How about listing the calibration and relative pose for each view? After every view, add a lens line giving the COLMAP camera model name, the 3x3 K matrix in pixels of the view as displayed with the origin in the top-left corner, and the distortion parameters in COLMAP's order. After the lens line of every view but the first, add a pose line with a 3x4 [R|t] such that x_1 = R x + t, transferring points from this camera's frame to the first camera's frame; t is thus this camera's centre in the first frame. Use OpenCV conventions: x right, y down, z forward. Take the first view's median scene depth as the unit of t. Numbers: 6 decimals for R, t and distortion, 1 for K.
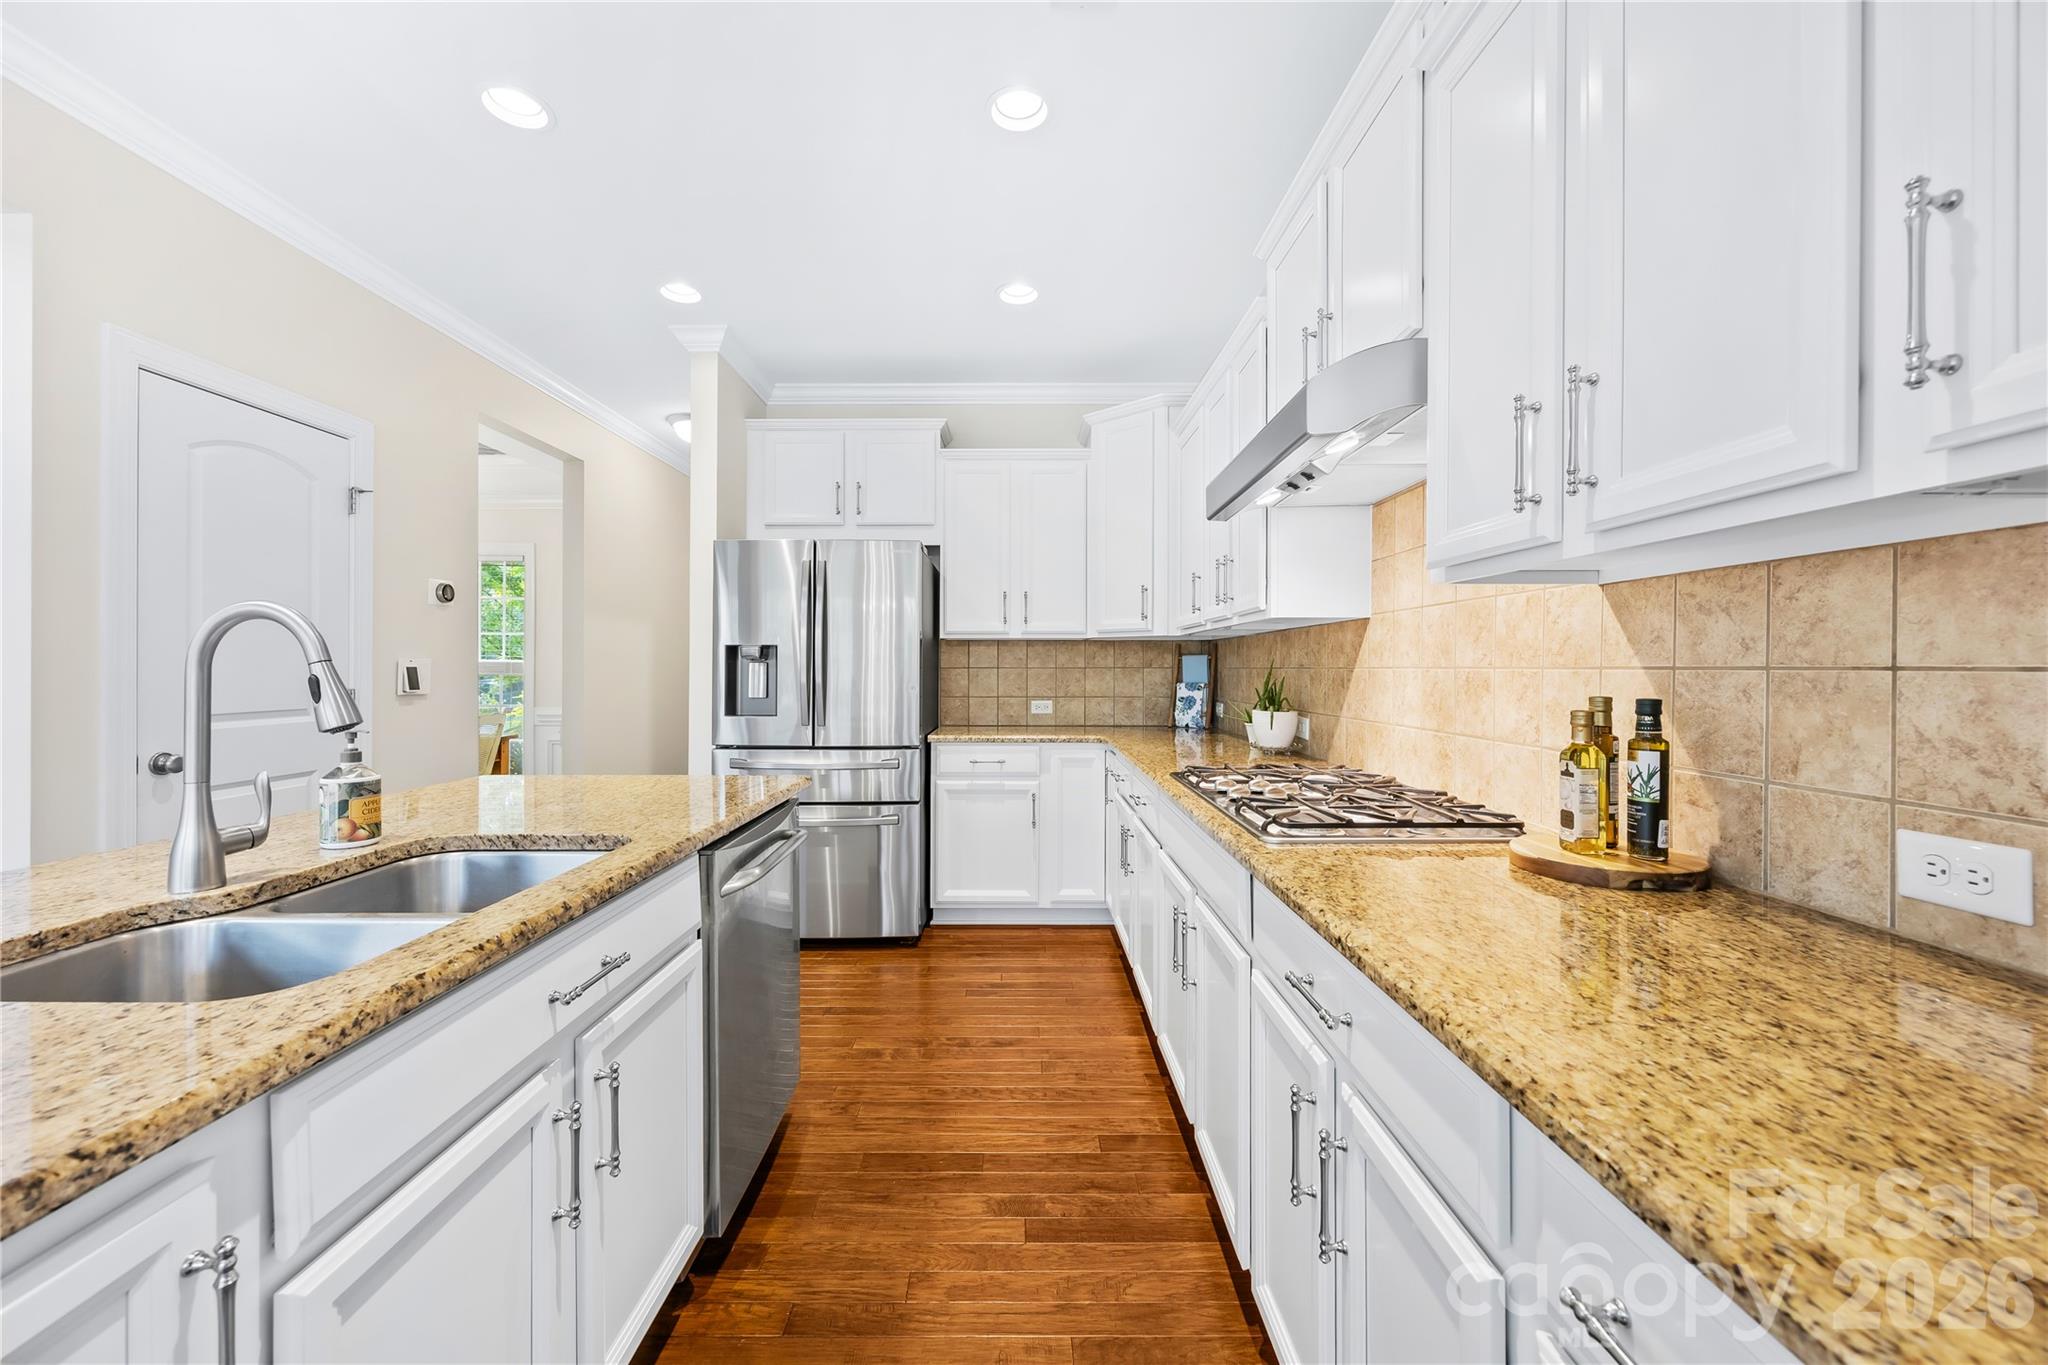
lens RADIAL K [[794.1, 0, 1011.3], [0, 794.1, 678.1], [0, 0, 1]] dist [0.001513, 0.000639]
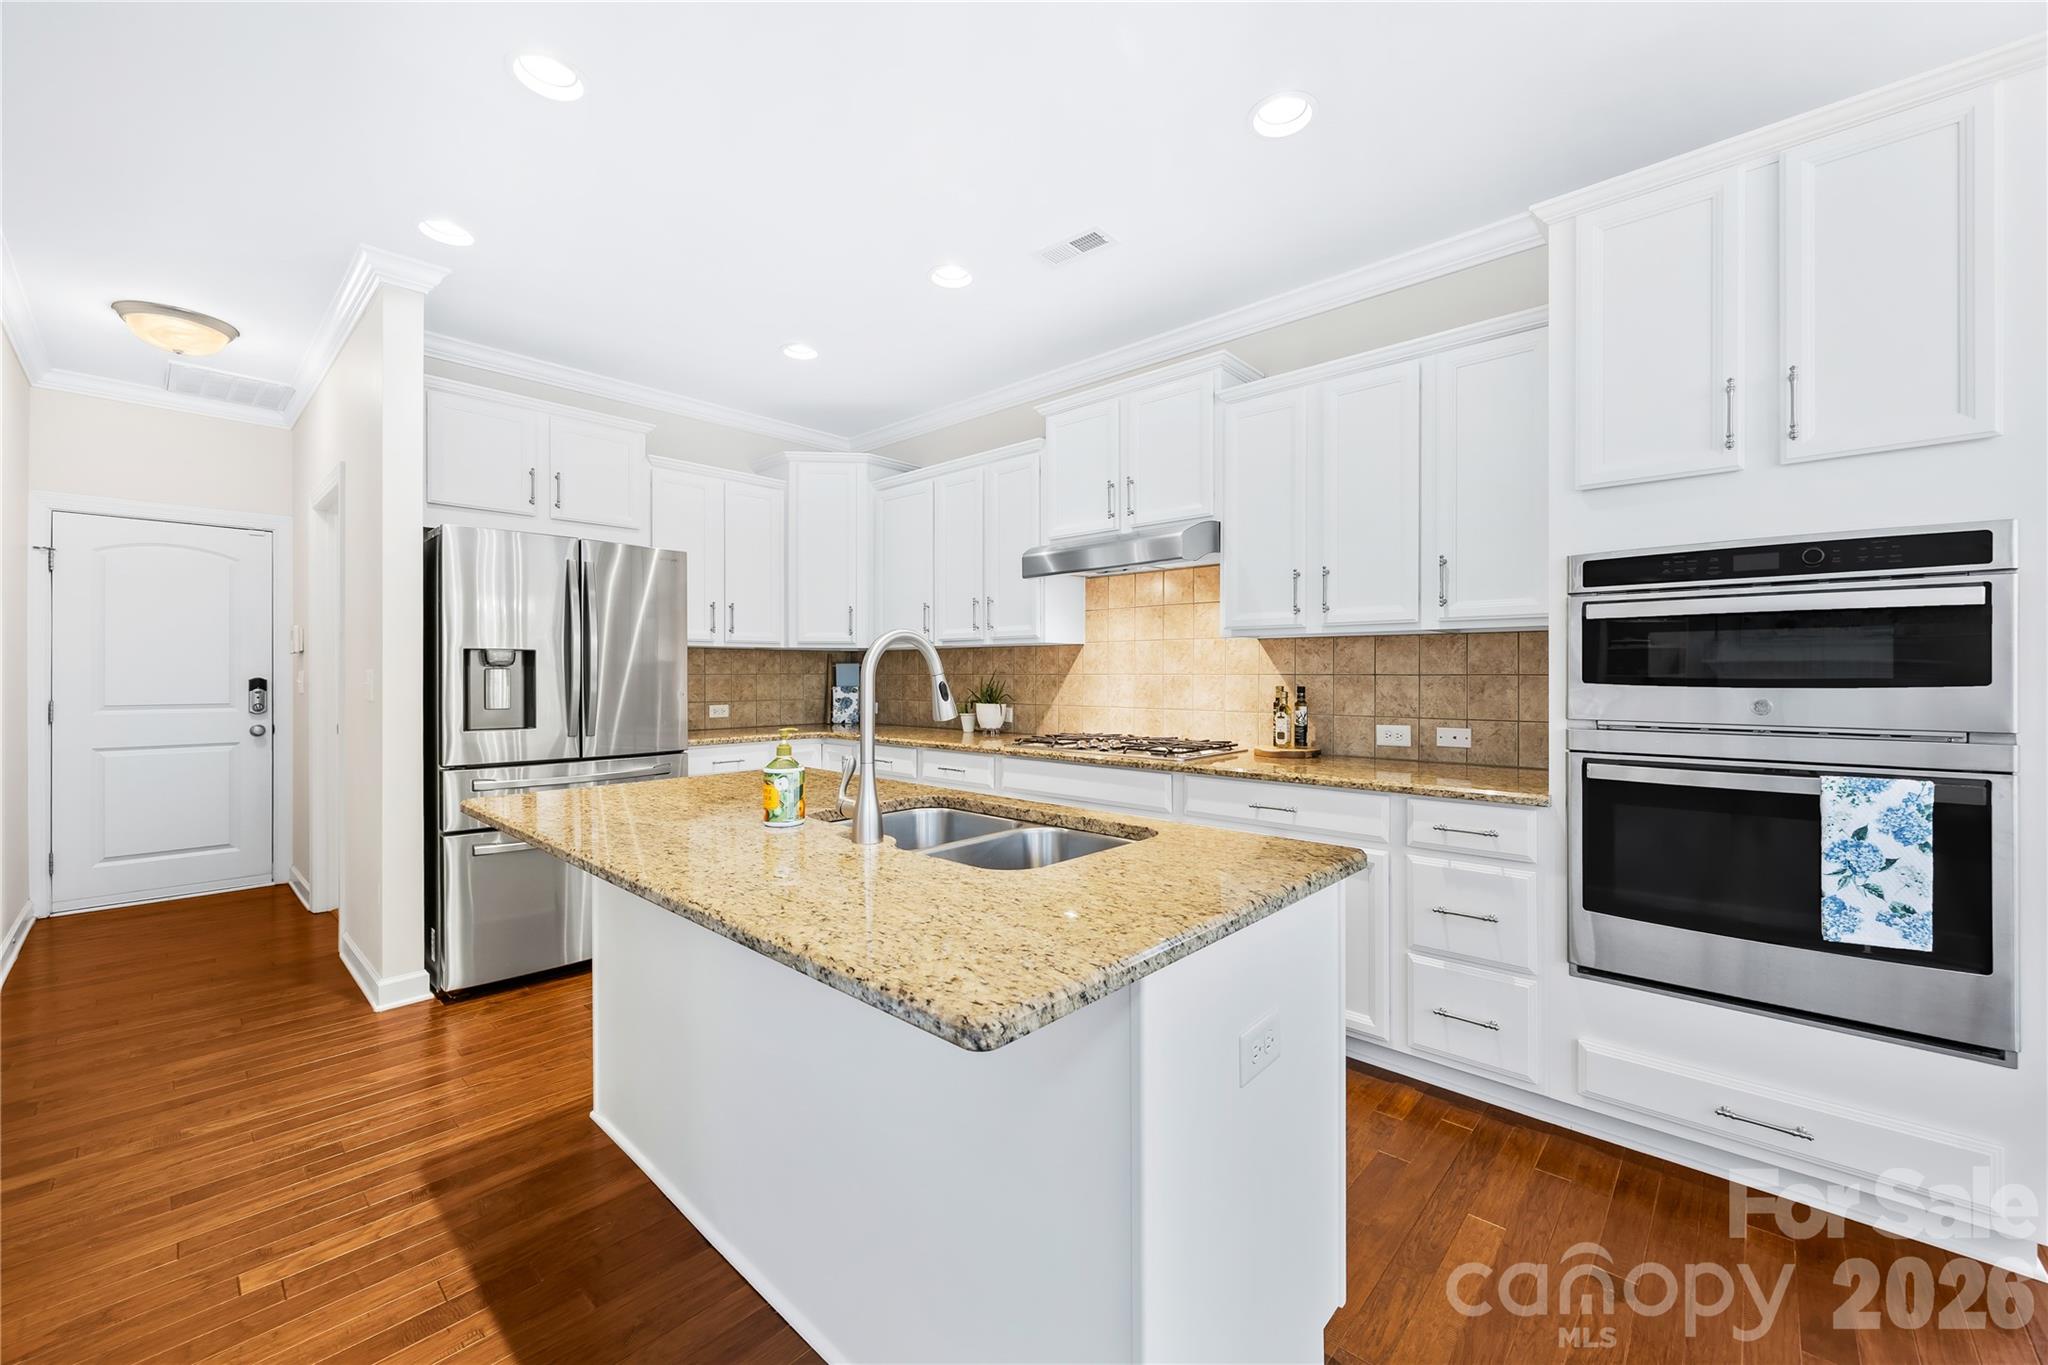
lens RADIAL K [[794.1, 0, 1044.1], [0, 794.1, 675.8], [0, 0, 1]] dist [0.001513, 0.000639]
pose [[0.671126, -0.002999, 0.741337, -0.688956], [0.009756, 0.999941, -0.004787, -0.001842], [-0.741279, 0.010445, 0.671116, -0.049242]]
